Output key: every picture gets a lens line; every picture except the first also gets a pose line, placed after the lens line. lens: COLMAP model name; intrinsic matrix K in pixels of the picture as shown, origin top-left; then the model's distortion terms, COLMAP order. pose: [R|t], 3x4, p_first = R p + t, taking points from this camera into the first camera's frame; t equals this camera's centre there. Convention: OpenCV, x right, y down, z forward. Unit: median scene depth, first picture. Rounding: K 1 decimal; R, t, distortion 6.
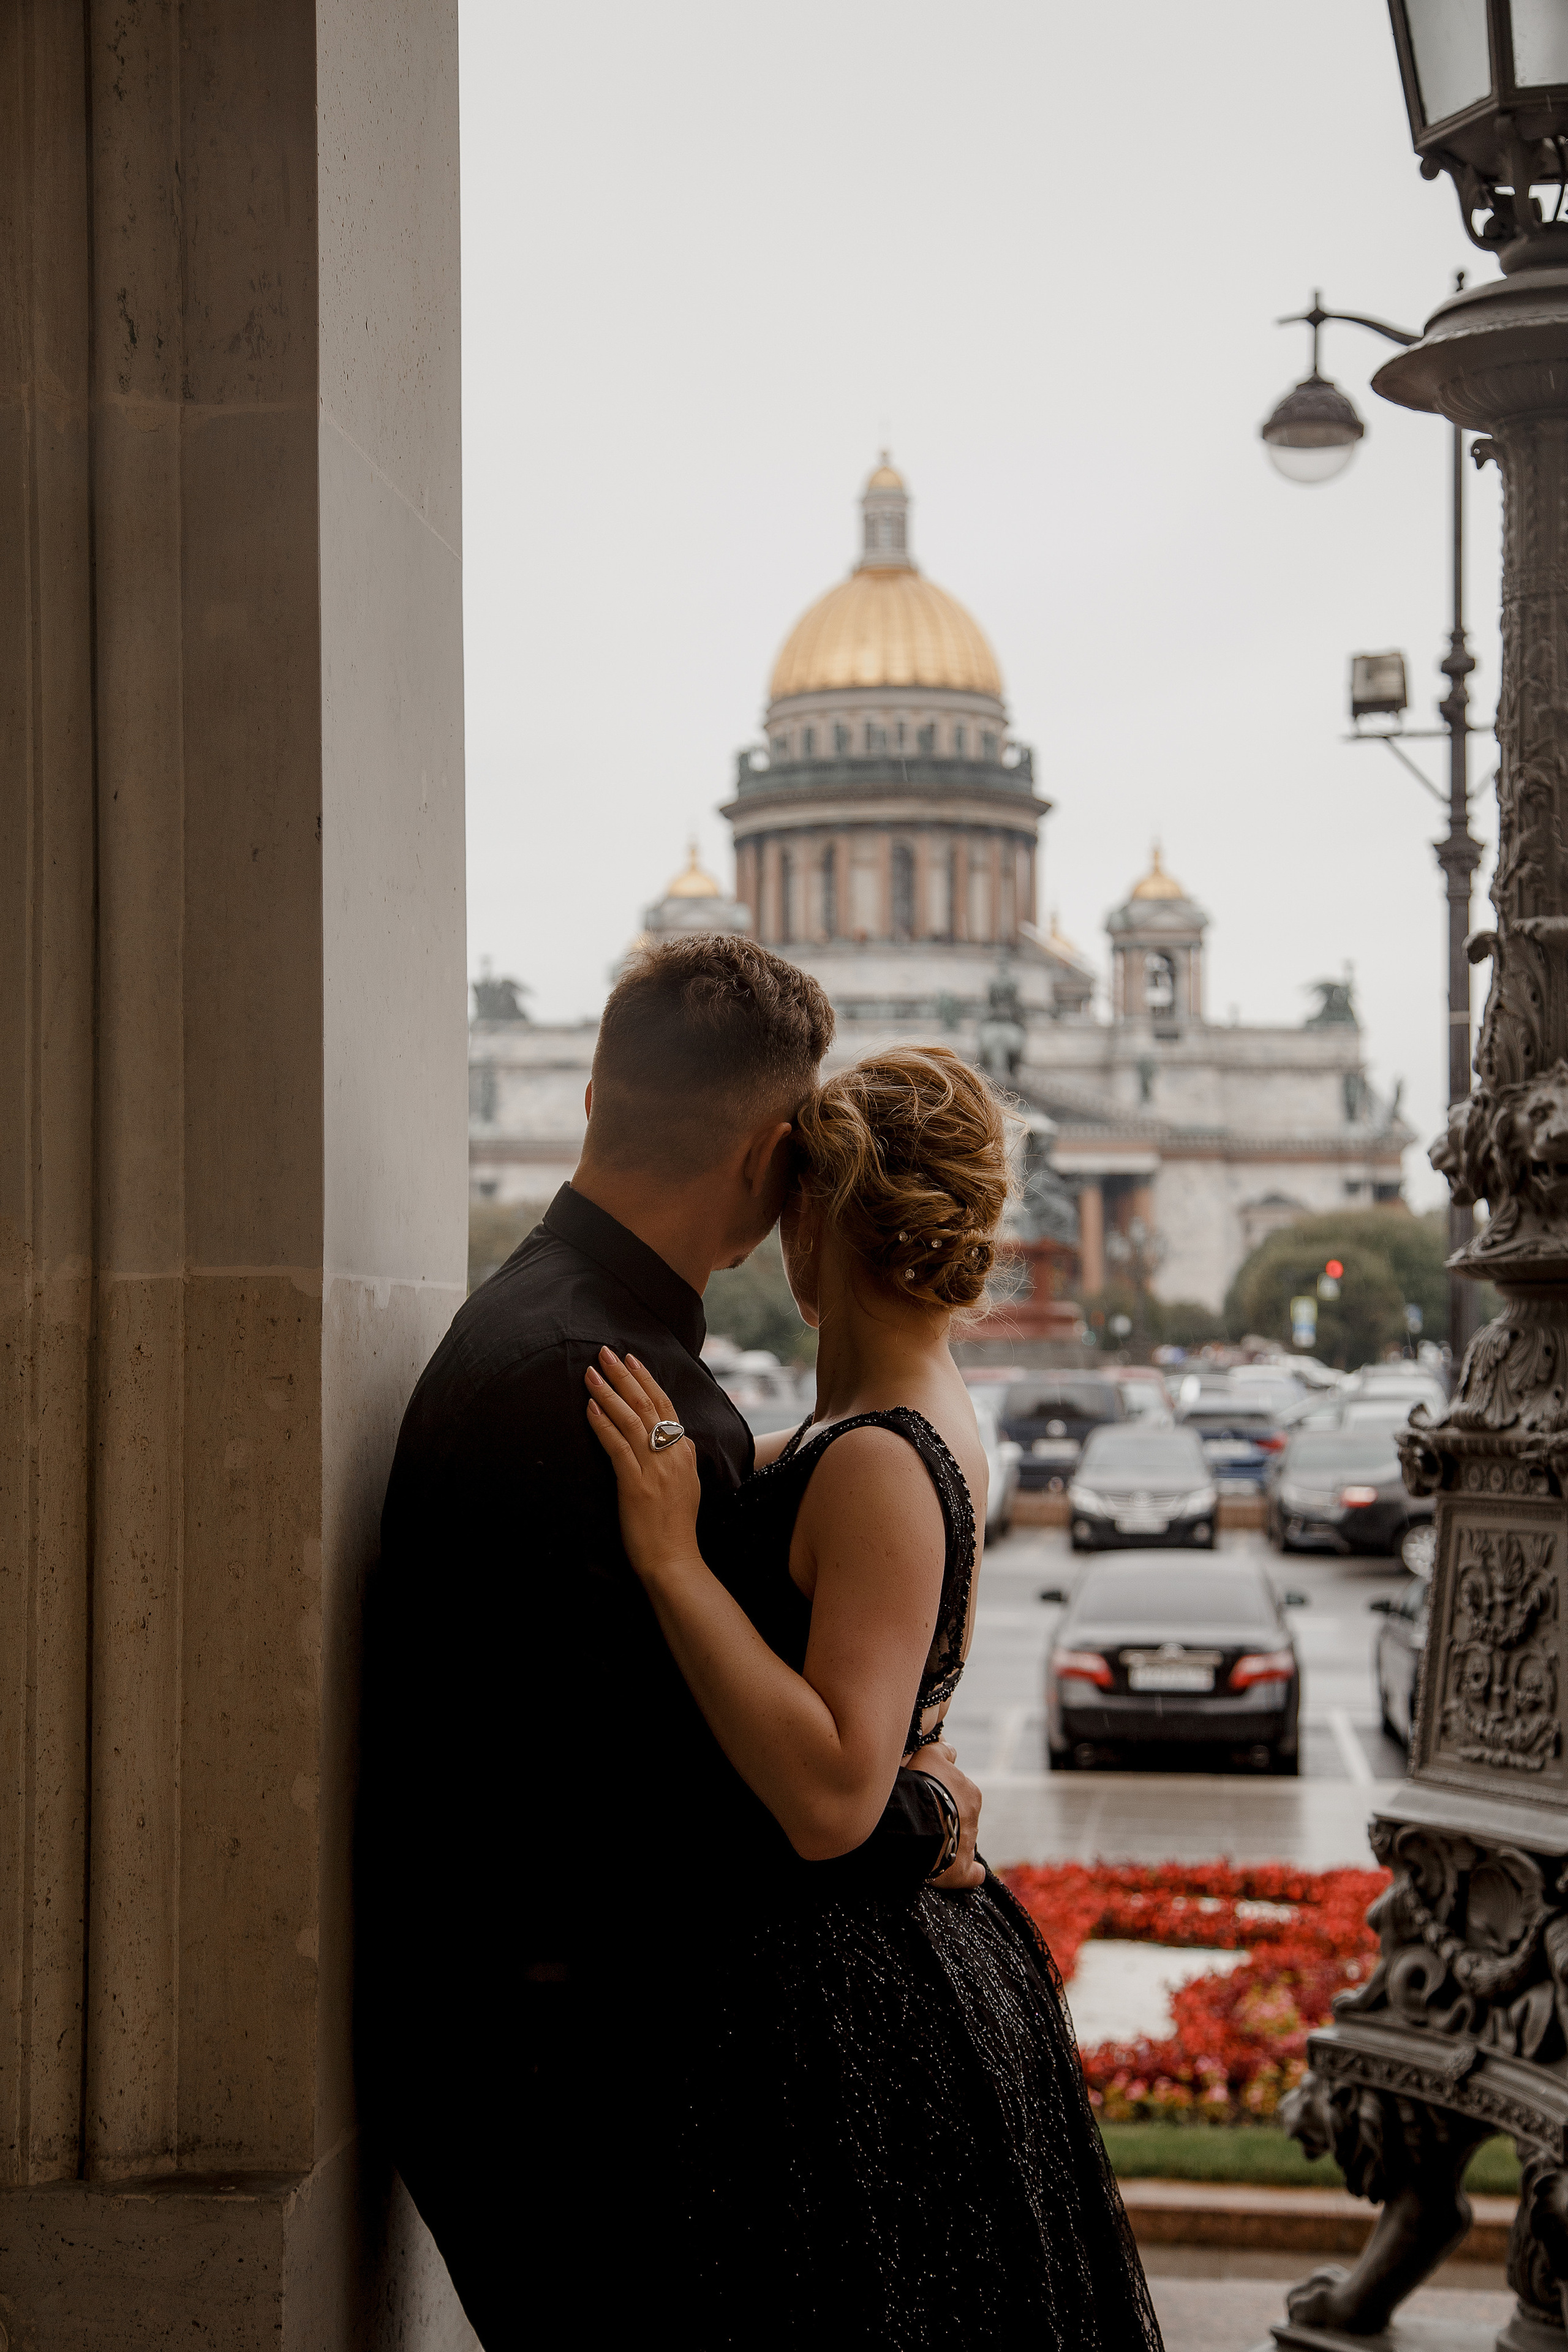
lens RADIAL K [[3750.4, 0, 781.7], [0, 3750.4, 1184.3], [0, 0, 1]] dist [0.206584, -0.051591]
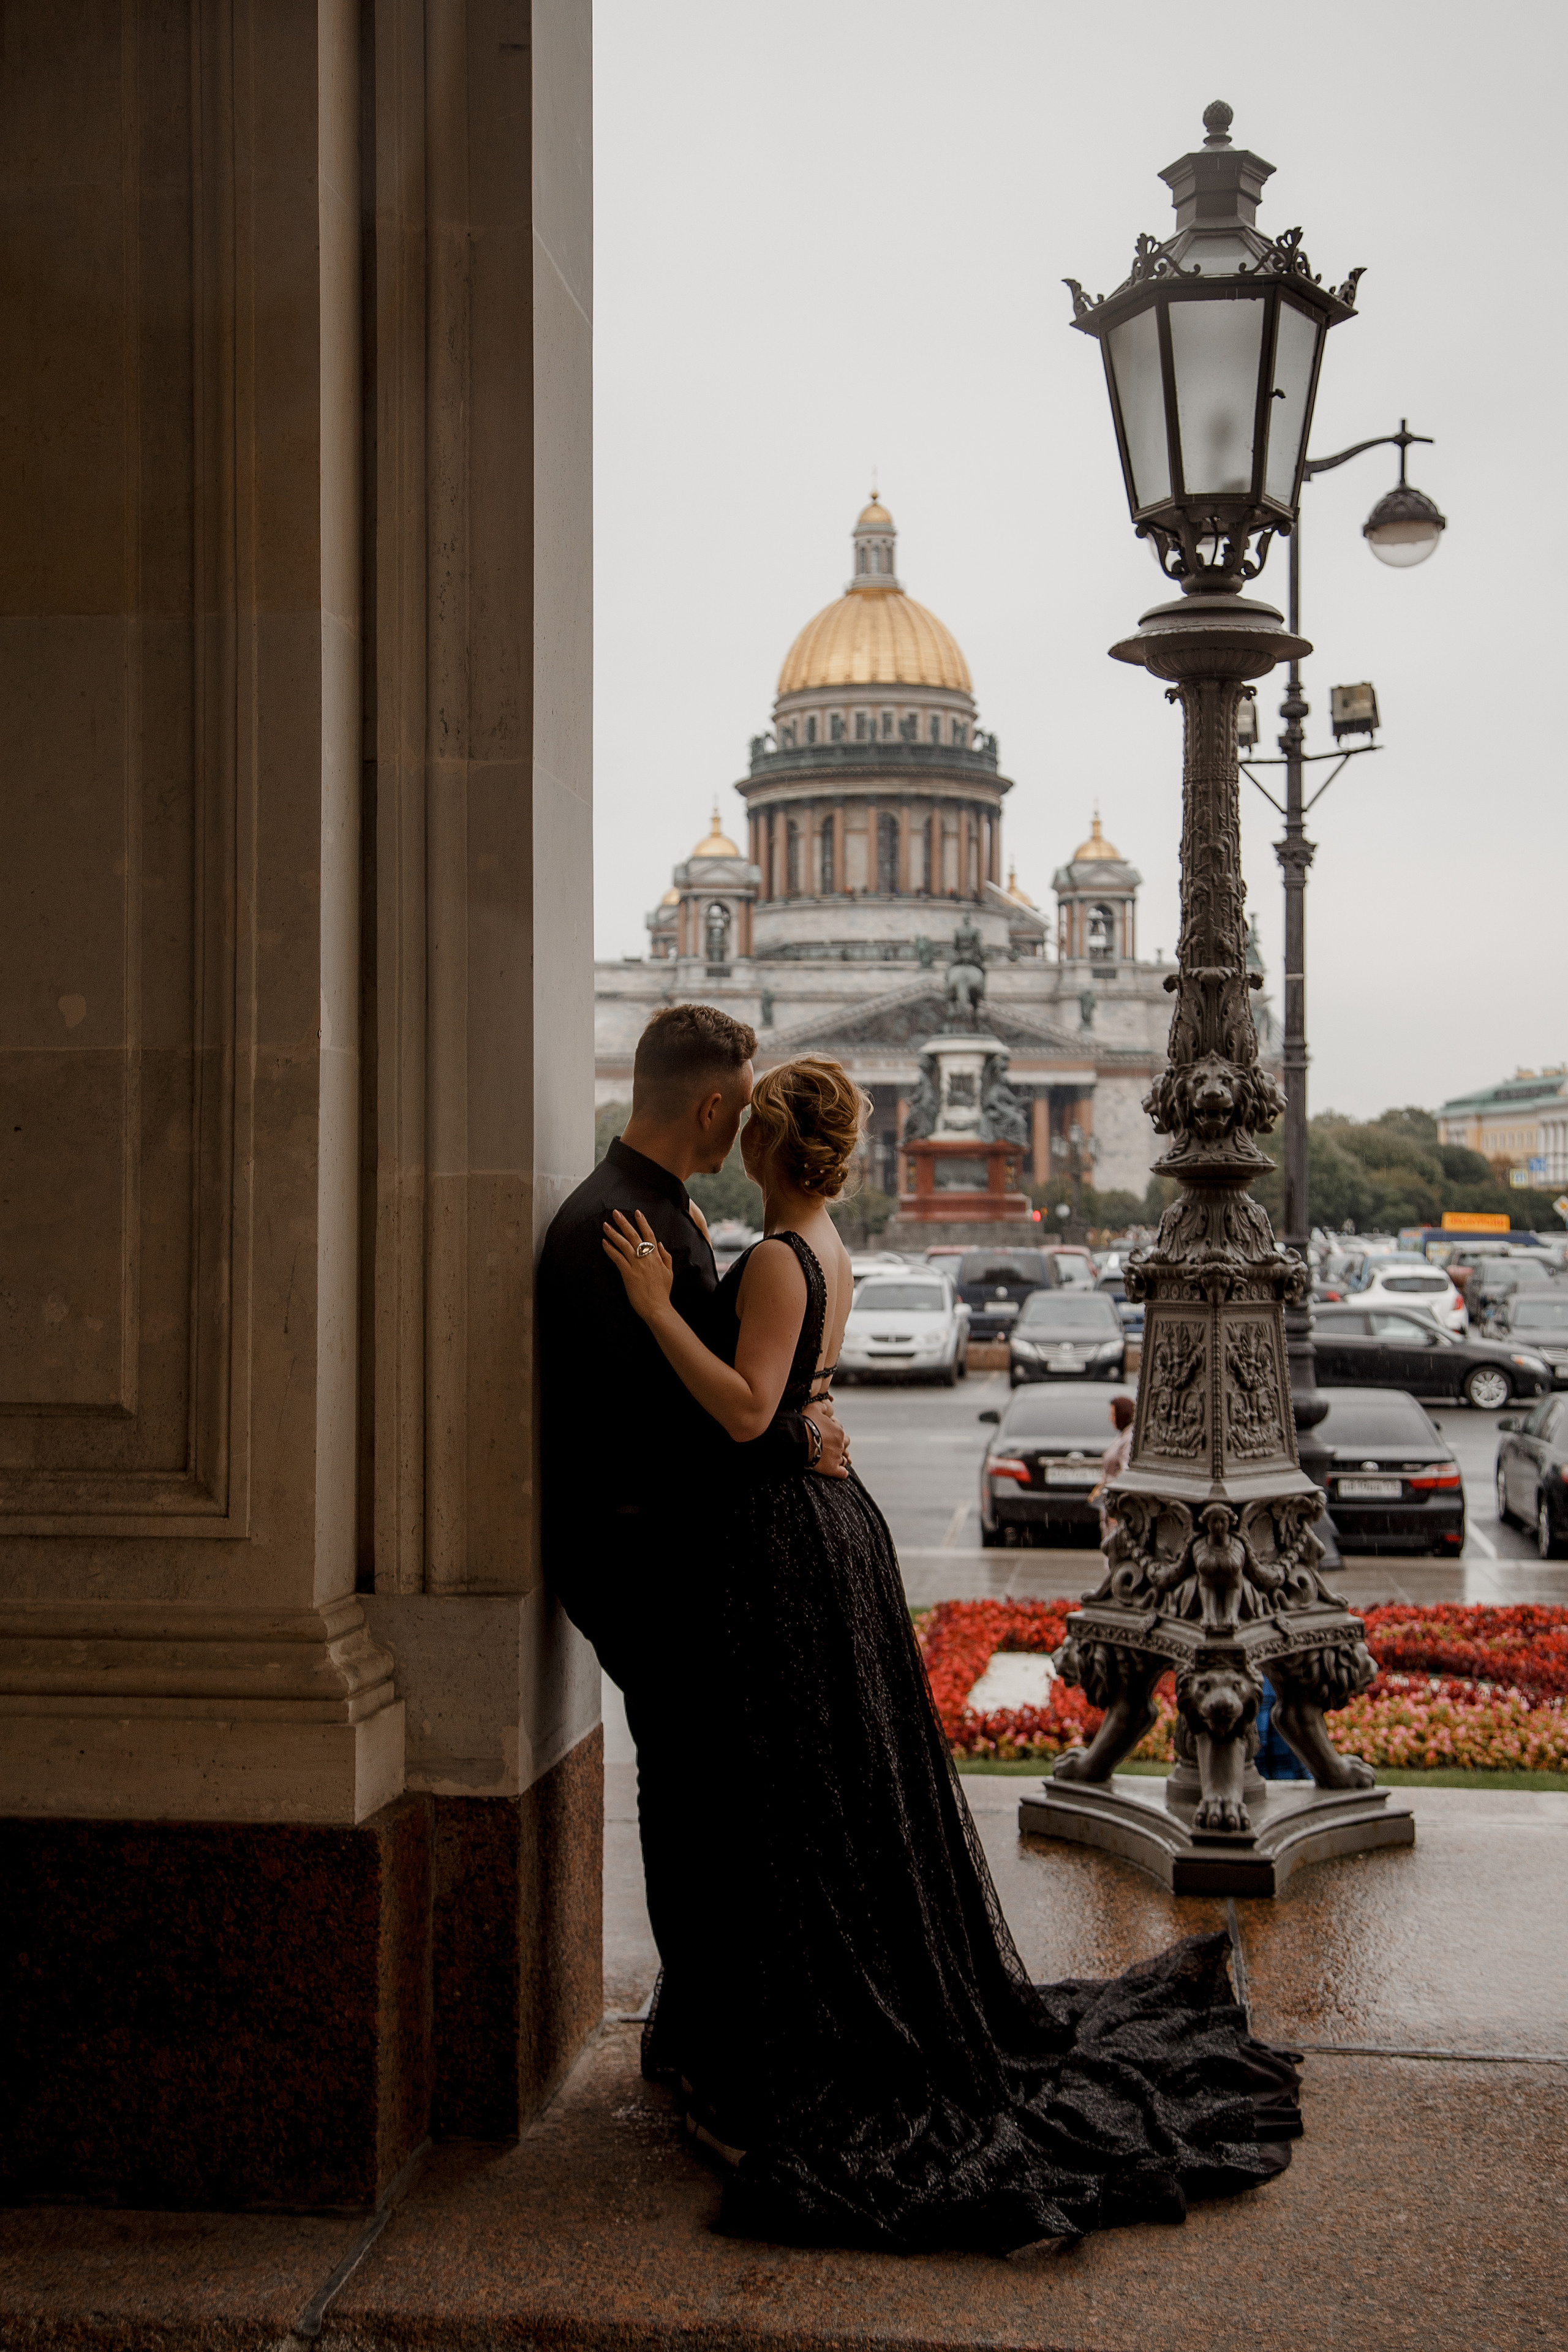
lens RADIAL K [[3179.3, 0, 824.1], [0, 3179.3, 1124.9], [0, 0, 1]] dist [0.092319, 0.022953]
pose [[0.999936, 0.003687, 0.010650, 0.012252], [-0.003799, 0.999938, 0.010507, -0.012803], [-0.010611, -0.010546, 0.999888, -0.439819]]
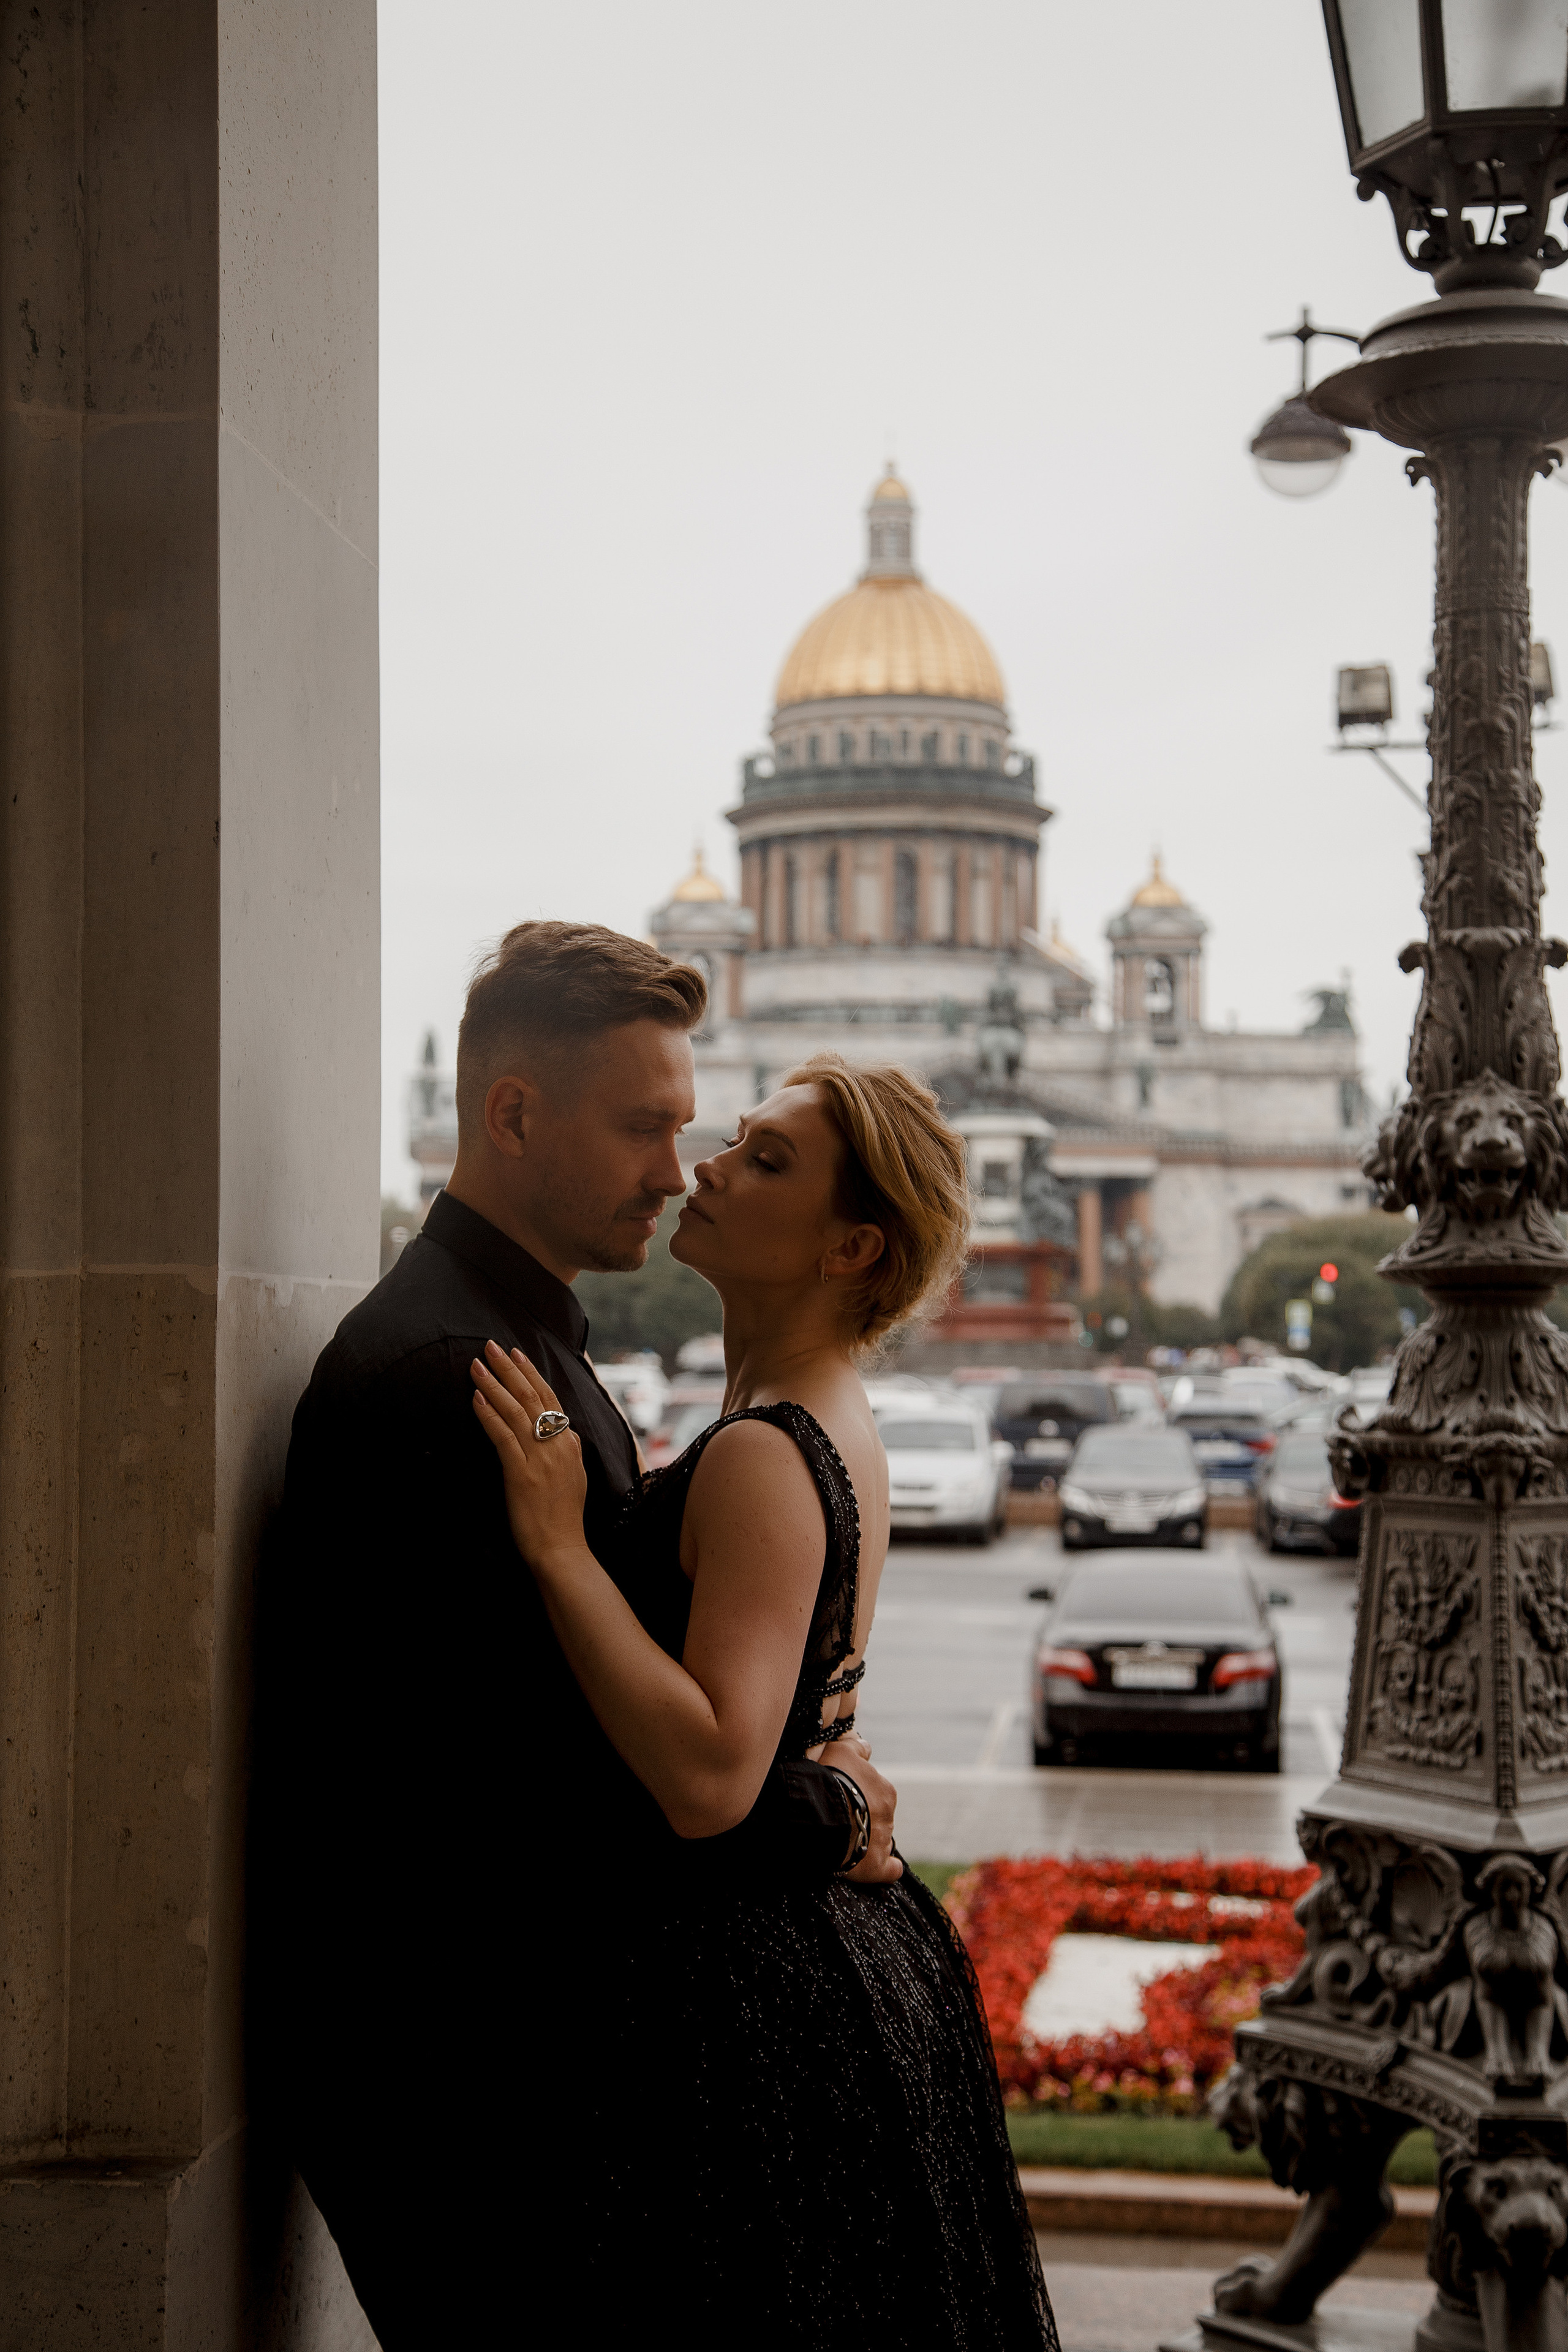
lens RADIAL K [[3704.5, 0, 778.8], [0, 3704.5, 1184.2], [0, 0, 1]] dist [0.204842, -0.047156]
pose [[0.999978, 0.006060, -0.002787, 0.017991], [-0.006061, 0.999982, -0.000336, -0.000414], [0.002785, 0.000353, 0.999996, -0.002090]]
